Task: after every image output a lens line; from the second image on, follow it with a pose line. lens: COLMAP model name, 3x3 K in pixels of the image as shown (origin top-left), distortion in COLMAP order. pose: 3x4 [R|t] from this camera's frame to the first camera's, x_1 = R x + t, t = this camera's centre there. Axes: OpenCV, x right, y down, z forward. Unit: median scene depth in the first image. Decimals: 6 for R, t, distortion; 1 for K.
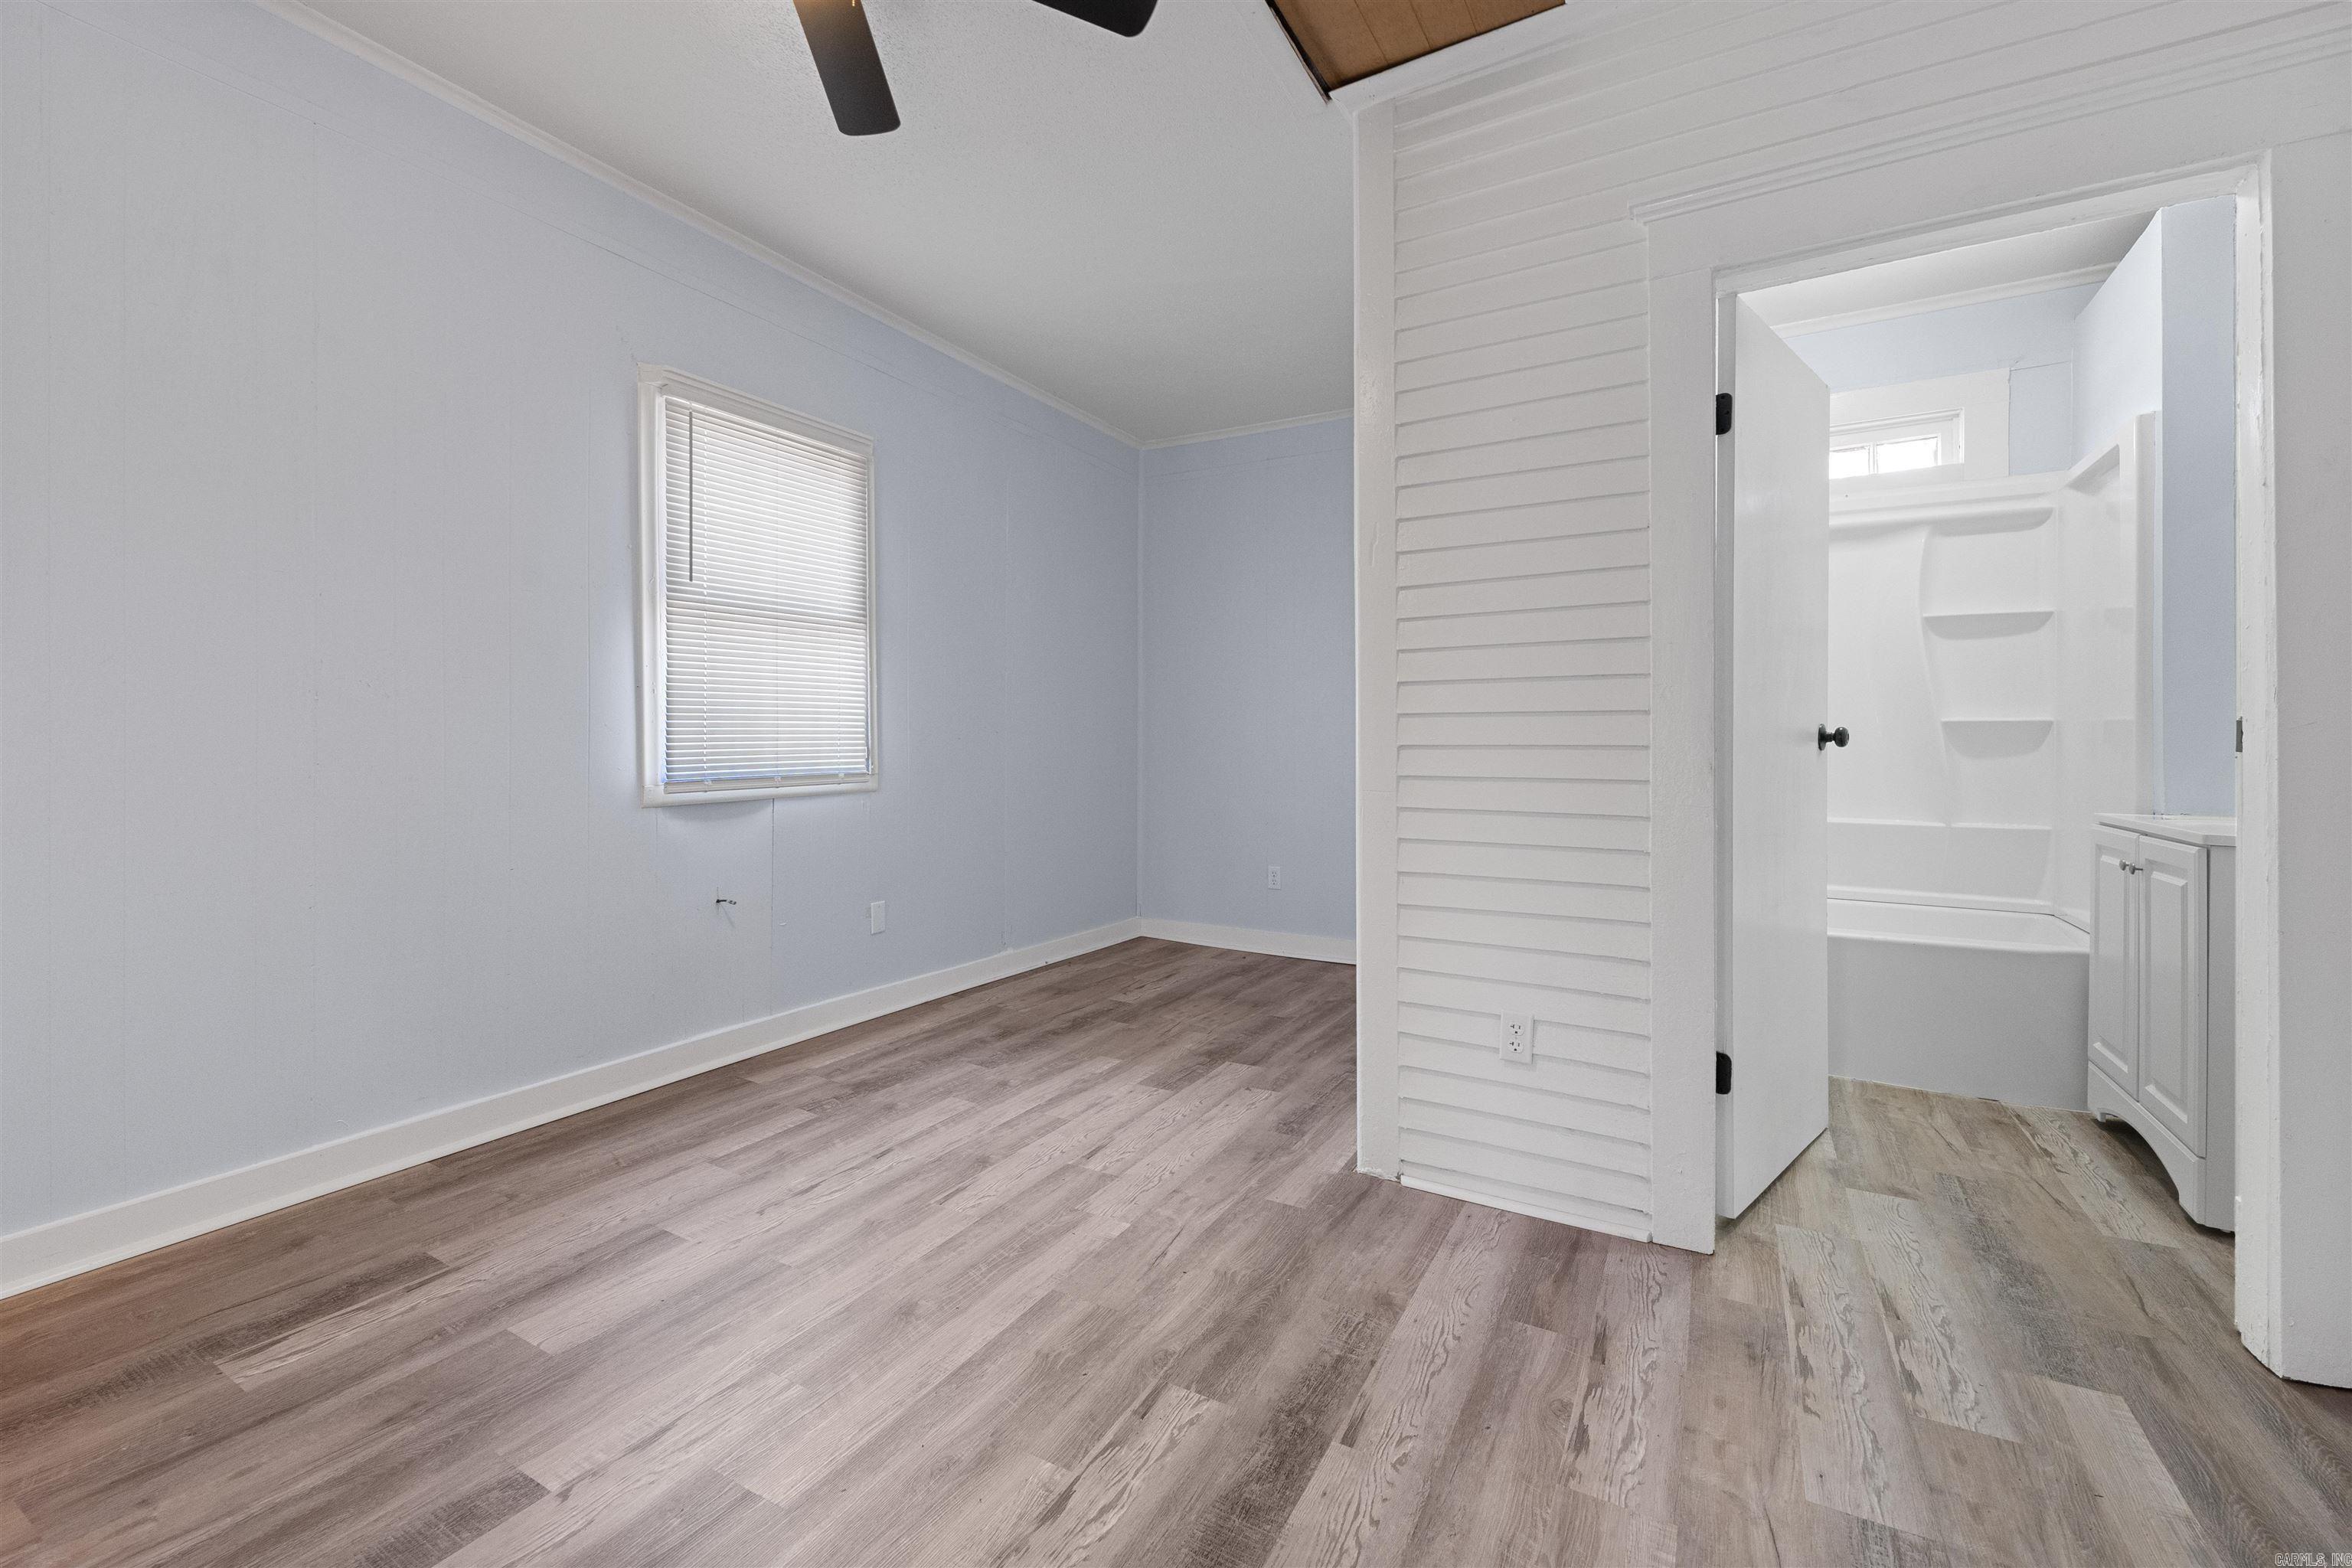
lens RADIAL K [[957.1, 0, 1166.5], [0, 957.1, 752.8], [0, 0, 1]] dist [0.004321, -0.001292]
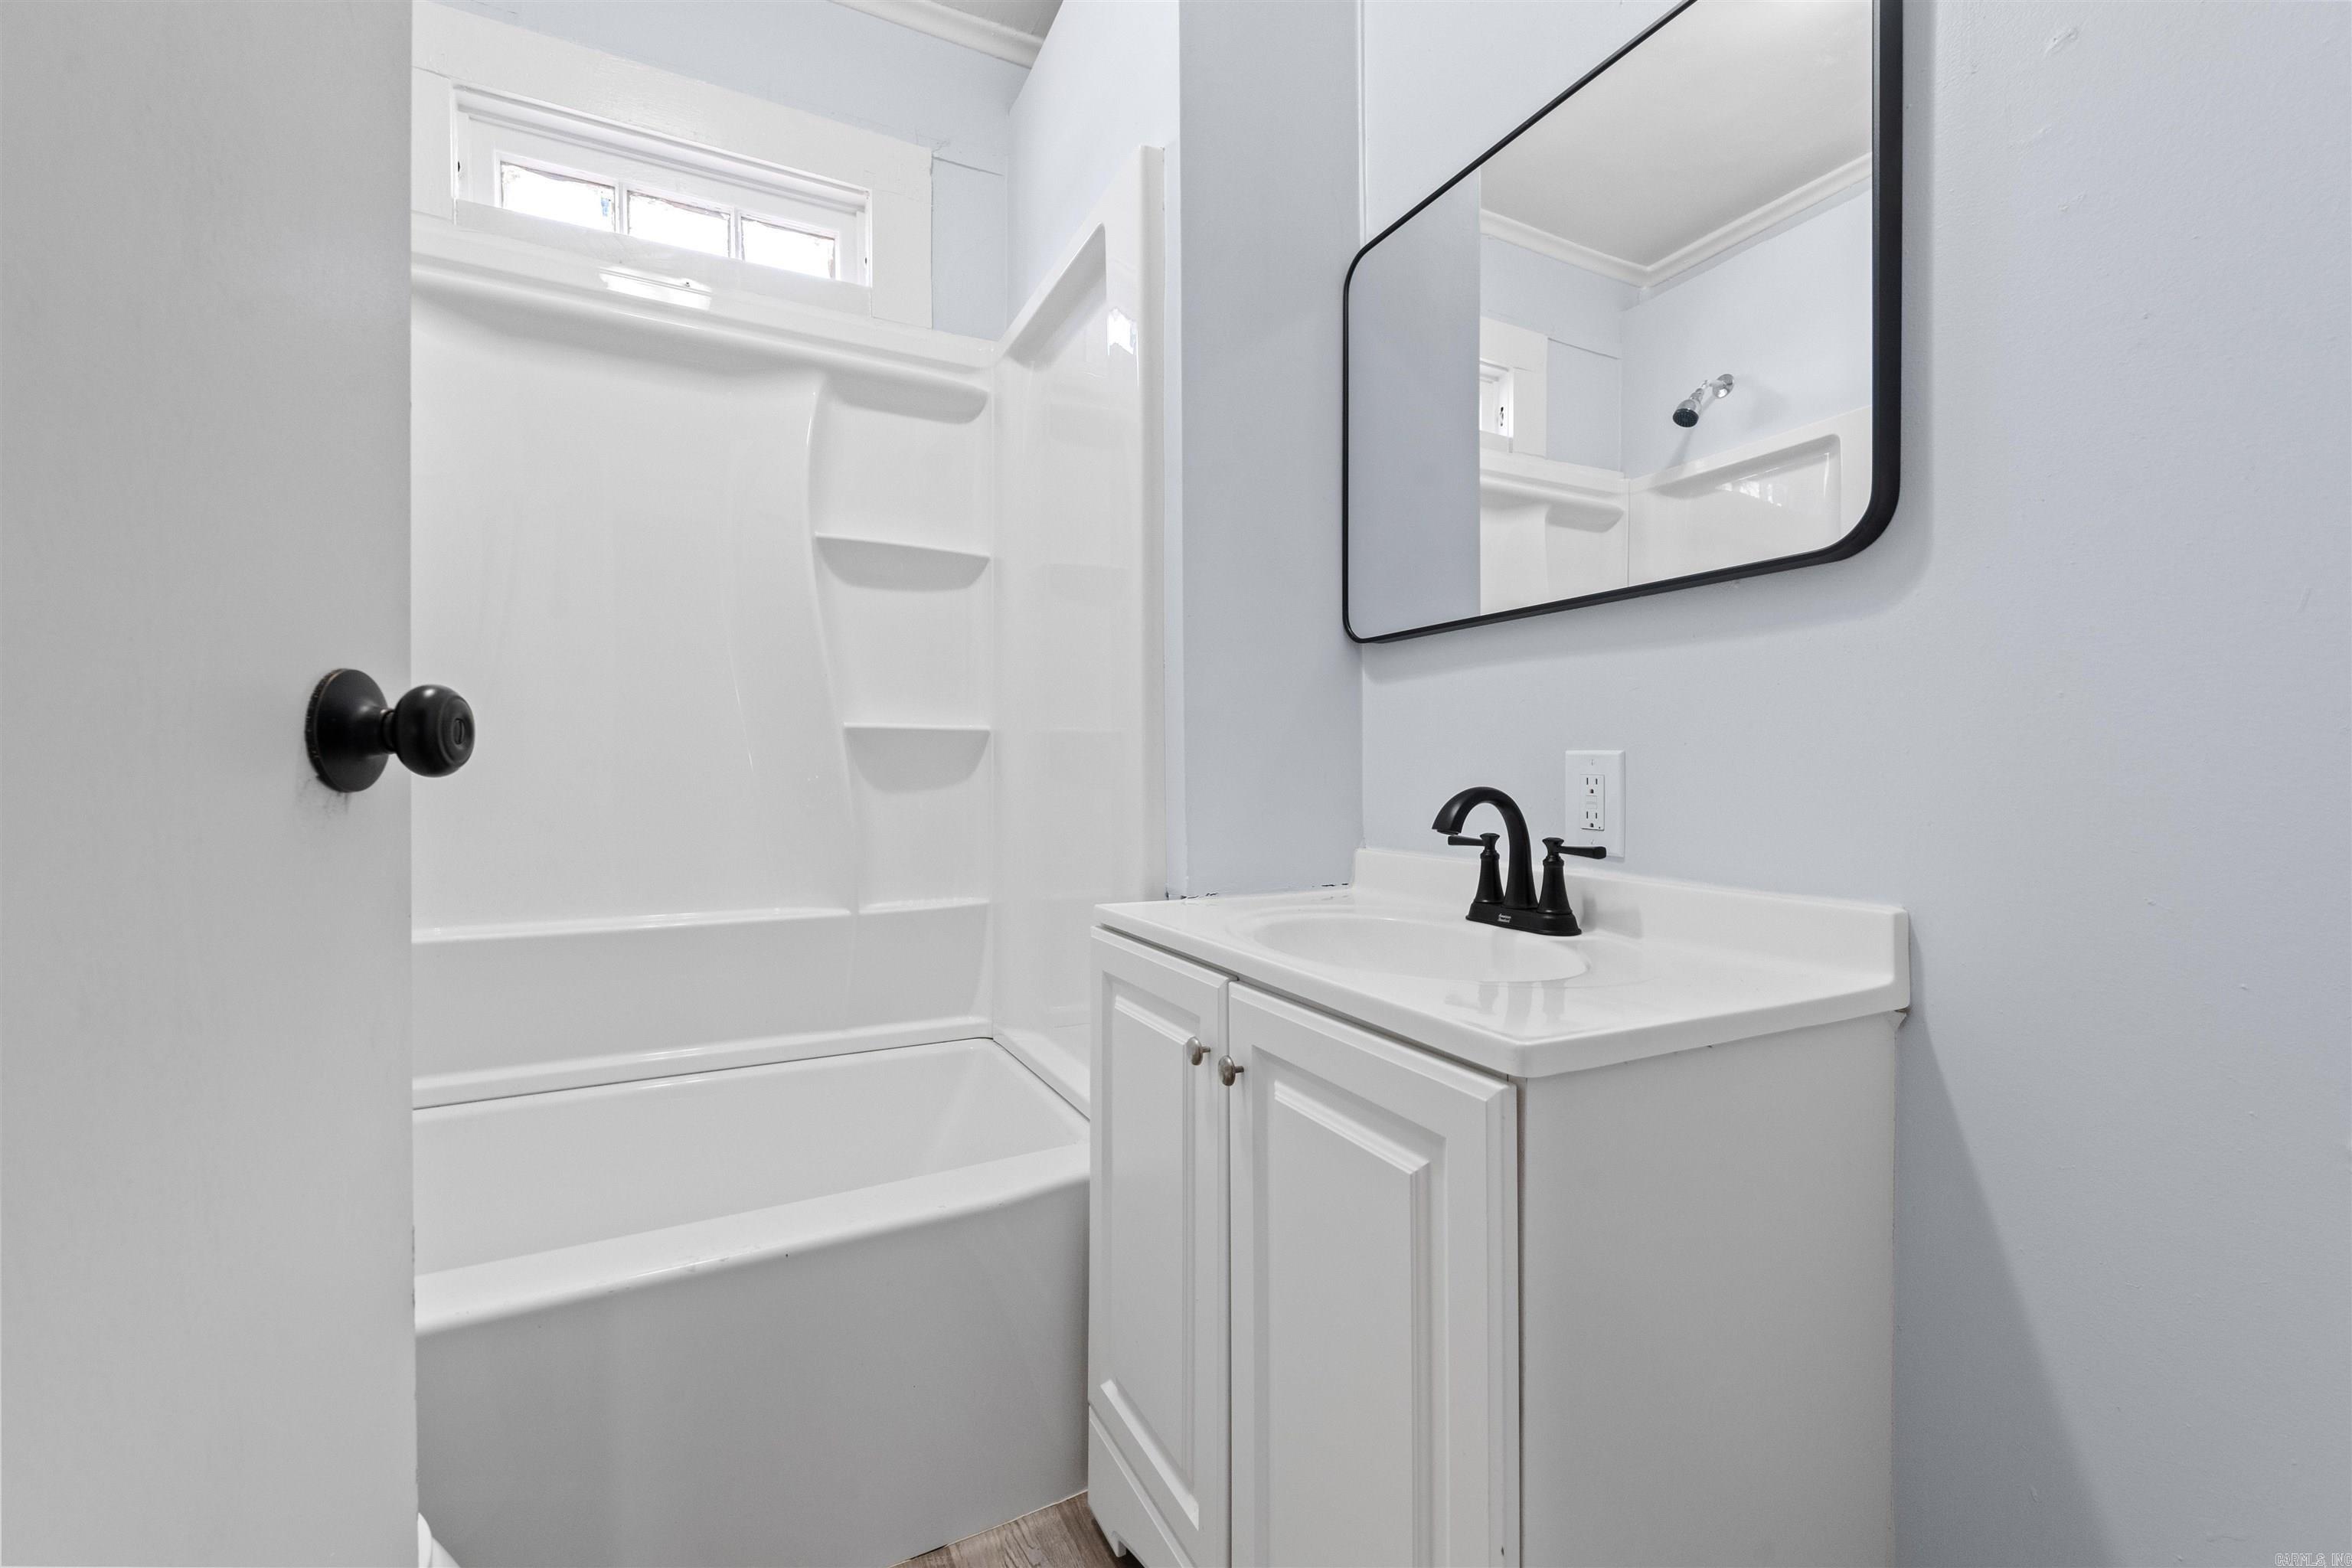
lens RADIAL K [[957.1, 0, 1172.8], [0, 957.1, 778.6], [0, 0, 1]] dist [0.004321, -0.001292]
pose [[0.532414, -0.005219, 0.846468, 0.756604], [0.004672, 0.999984, 0.003227, -0.005735], [-0.846471, 0.002237, 0.532430, 0.934592]]
